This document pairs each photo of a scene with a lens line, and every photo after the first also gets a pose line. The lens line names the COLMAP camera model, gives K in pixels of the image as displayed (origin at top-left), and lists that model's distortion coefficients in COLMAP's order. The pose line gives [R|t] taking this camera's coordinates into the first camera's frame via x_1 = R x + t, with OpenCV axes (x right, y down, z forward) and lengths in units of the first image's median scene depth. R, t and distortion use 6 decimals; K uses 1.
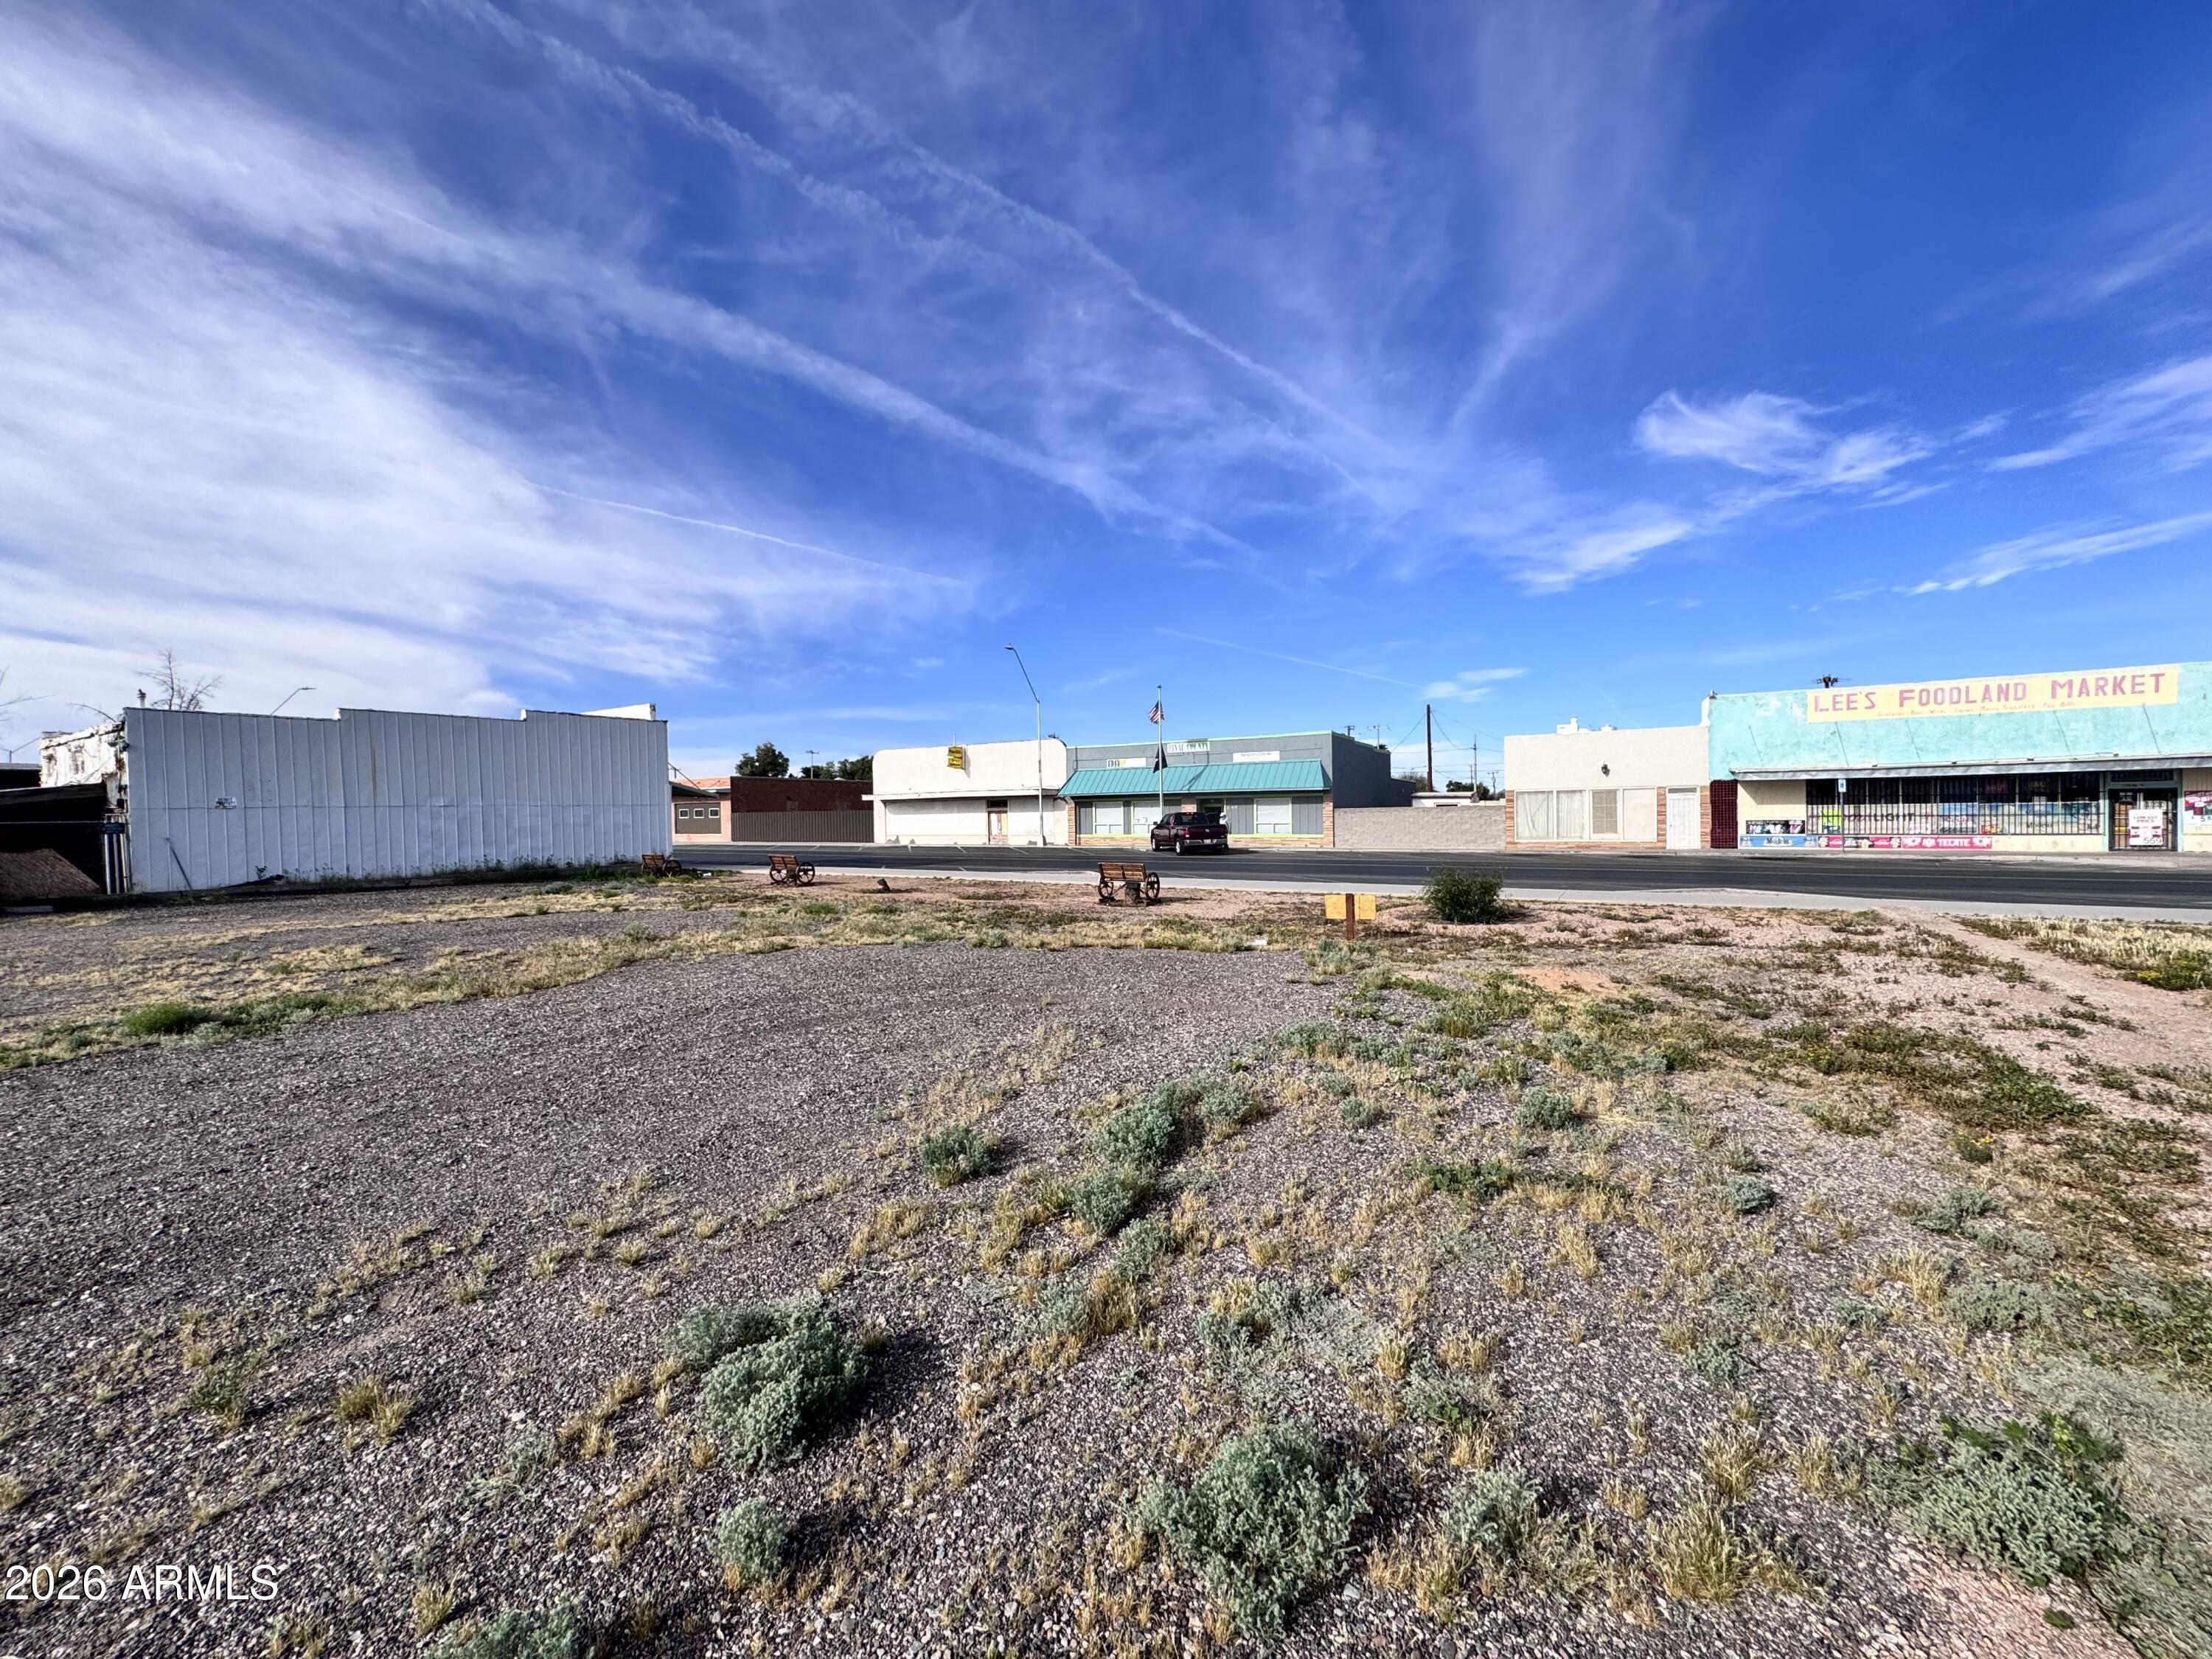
lens RADIAL K [[889.4, 0, 1106.0], [0, 889.4, 829.5], [0, 0, 1]] dist [0.000904, 0.000175]
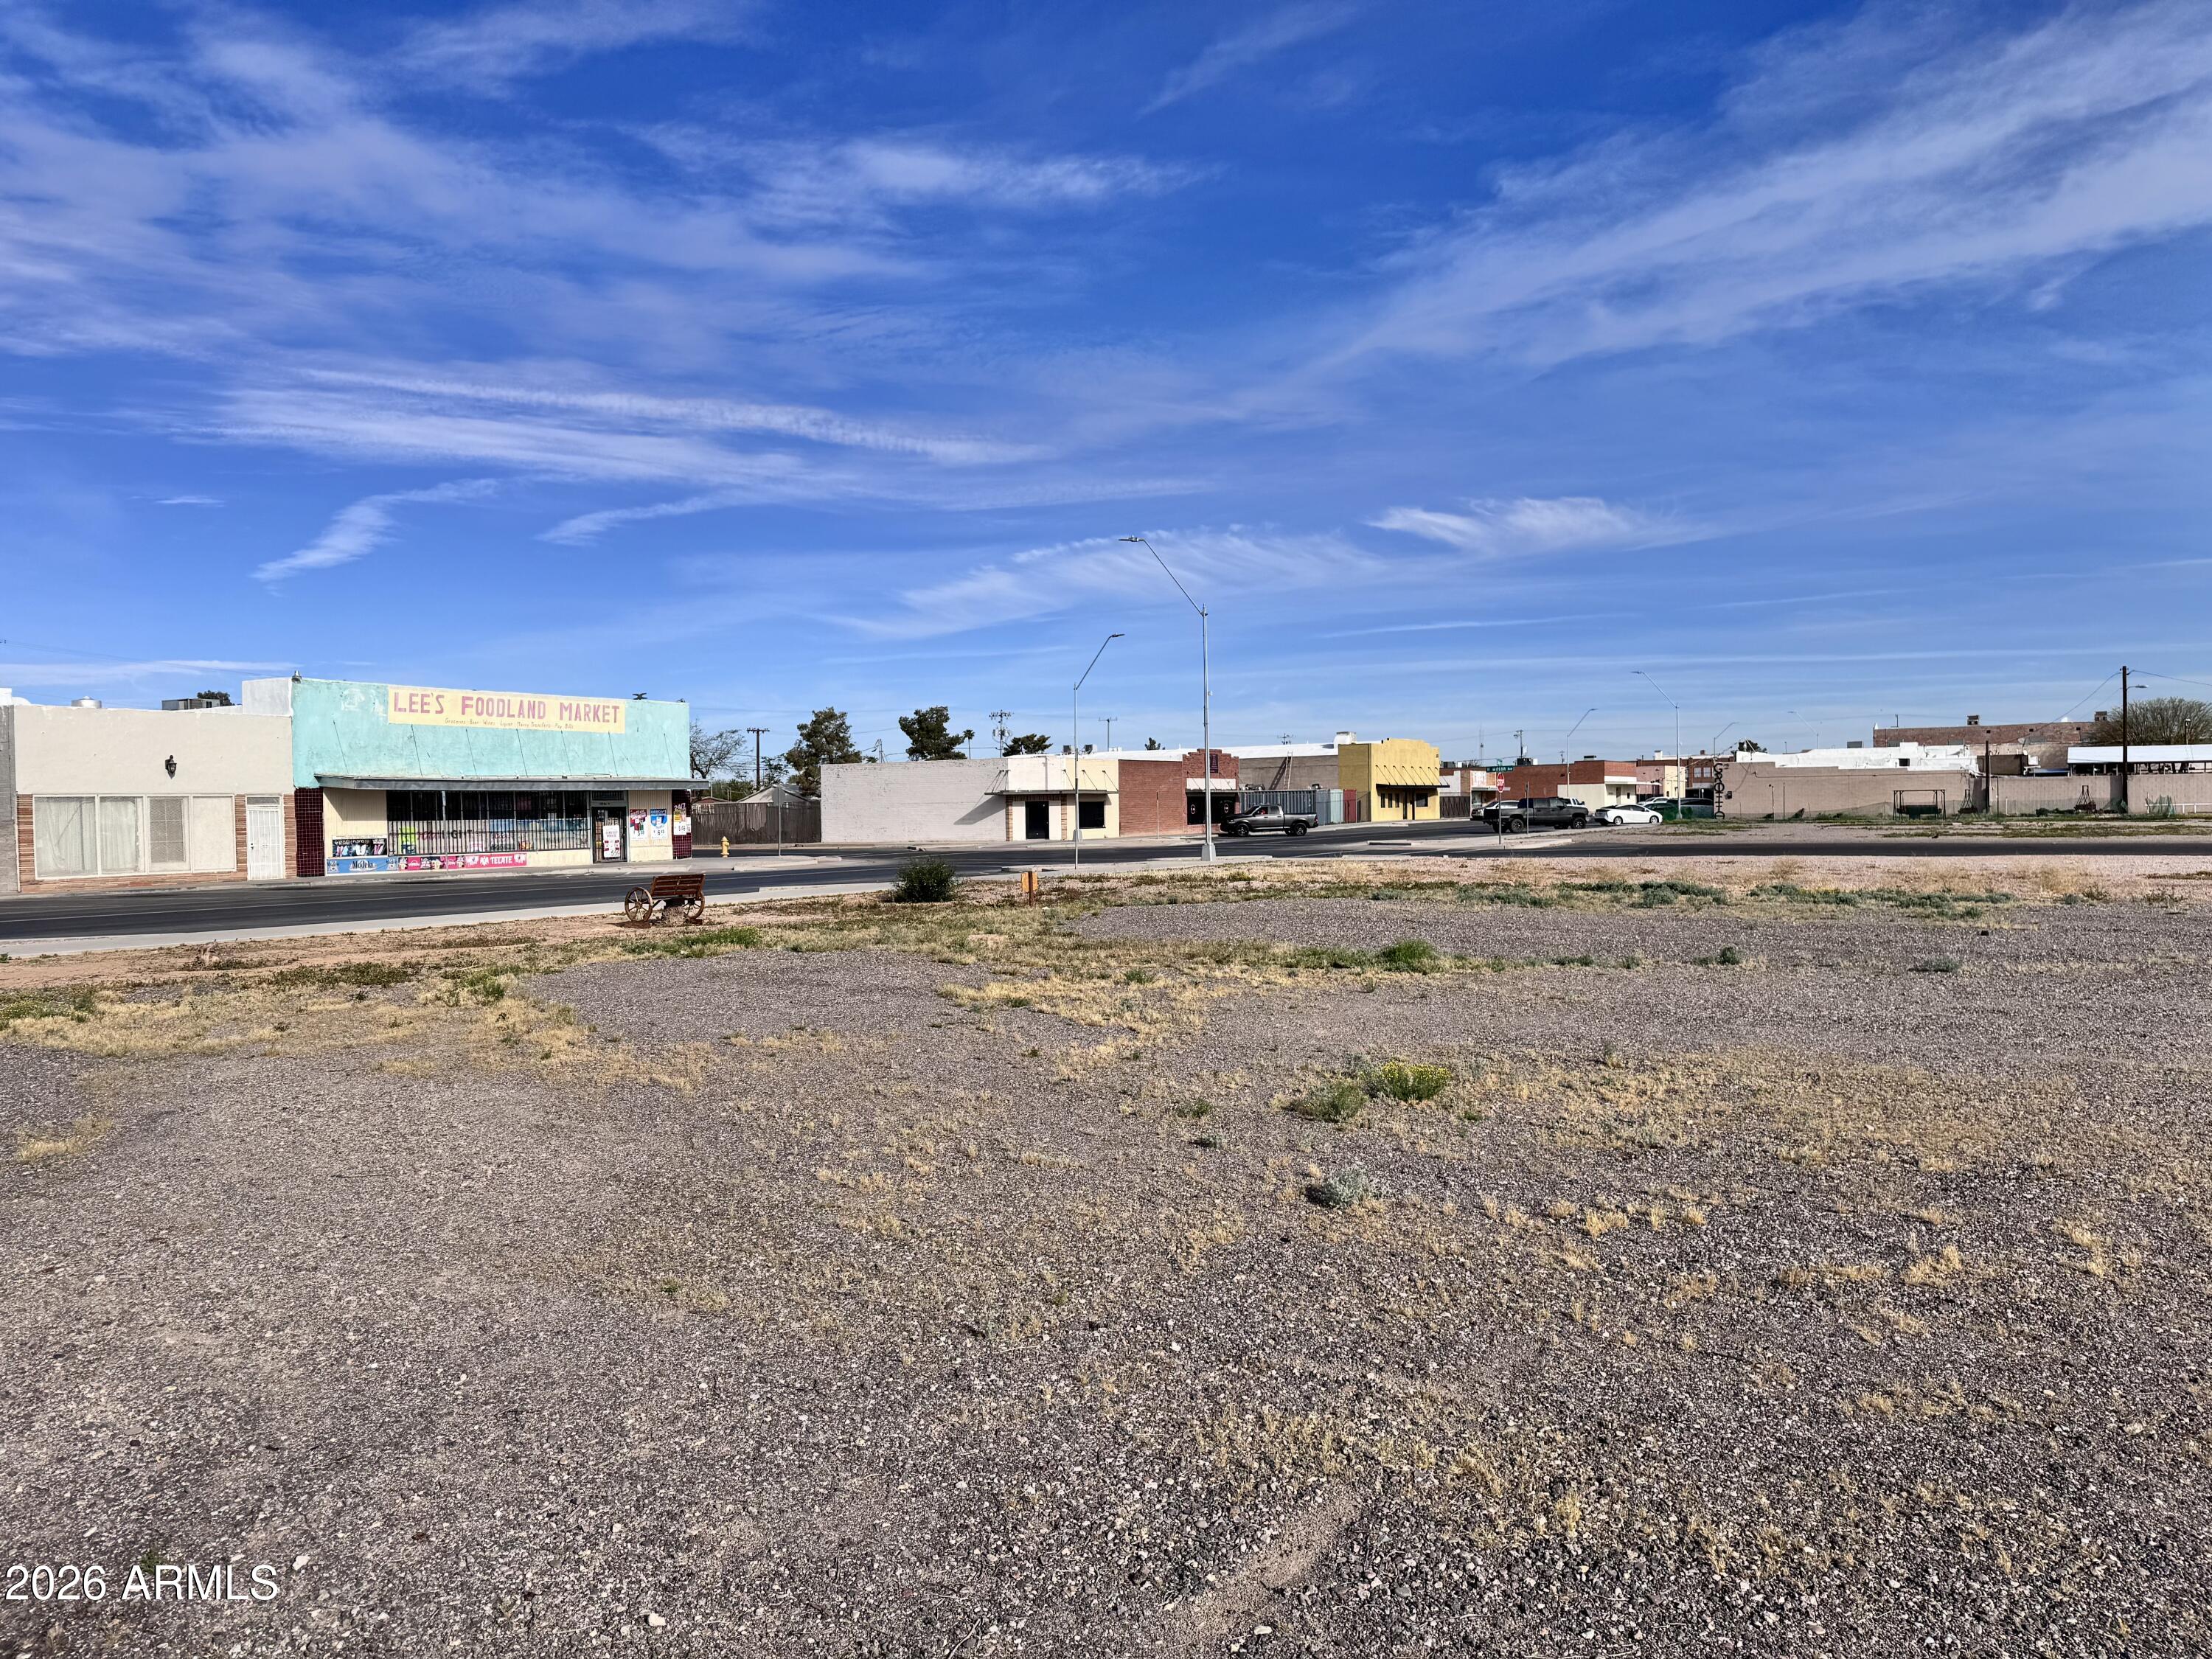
lens RADIAL K [[1547.4, 0, 1107.4], [0, 1547.4, 951.8], [0, 0, 1]] dist [0.012853, -0.008895]
pose [[-0.010121, -0.076839, 0.996992, -2.108053], [0.031905, 0.996511, 0.077126, 0.014291], [-0.999440, 0.032590, -0.007634, 1.006088]]
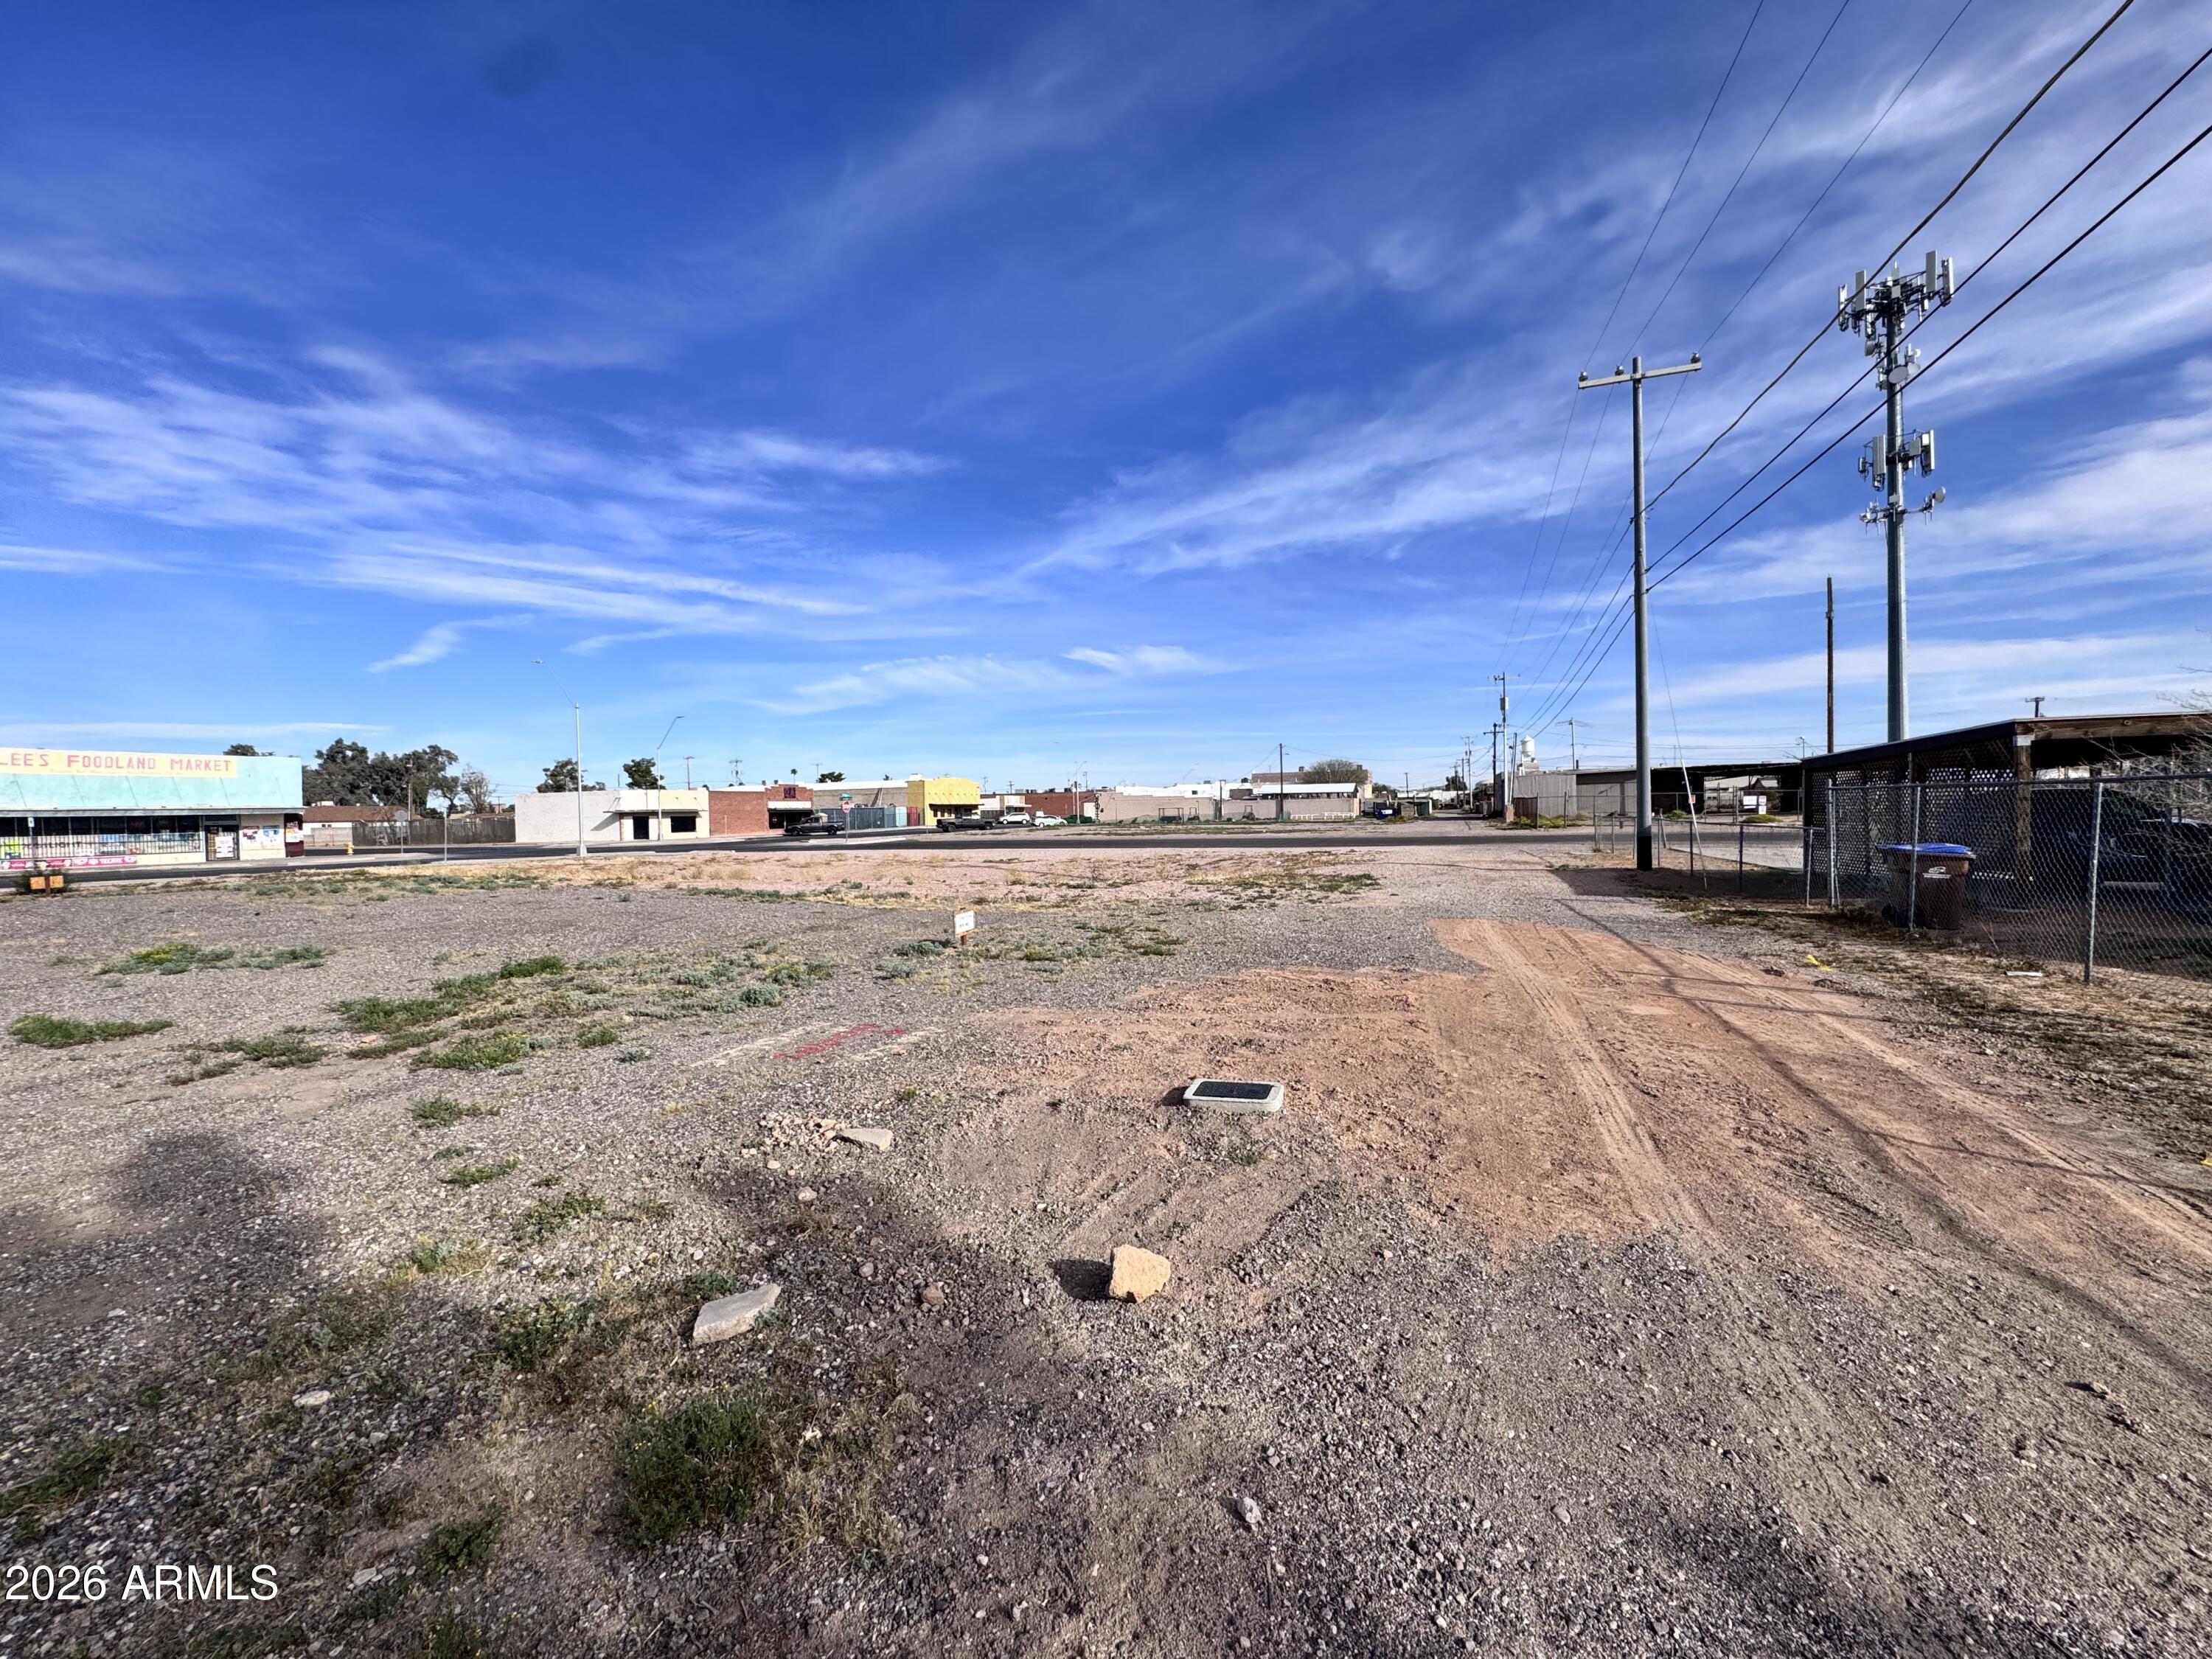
lens RADIAL K [[883.1, 0, 1106.0], [0, 883.1, 829.5], [0, 0, 1]] dist [-0.001226, -0.000119]
pose [[-0.187642, -0.002862, 0.982233, -2.265354], [0.037647, 0.999240, 0.010104, 0.028346], [-0.981516, 0.038874, -0.187391, -1.004074]]
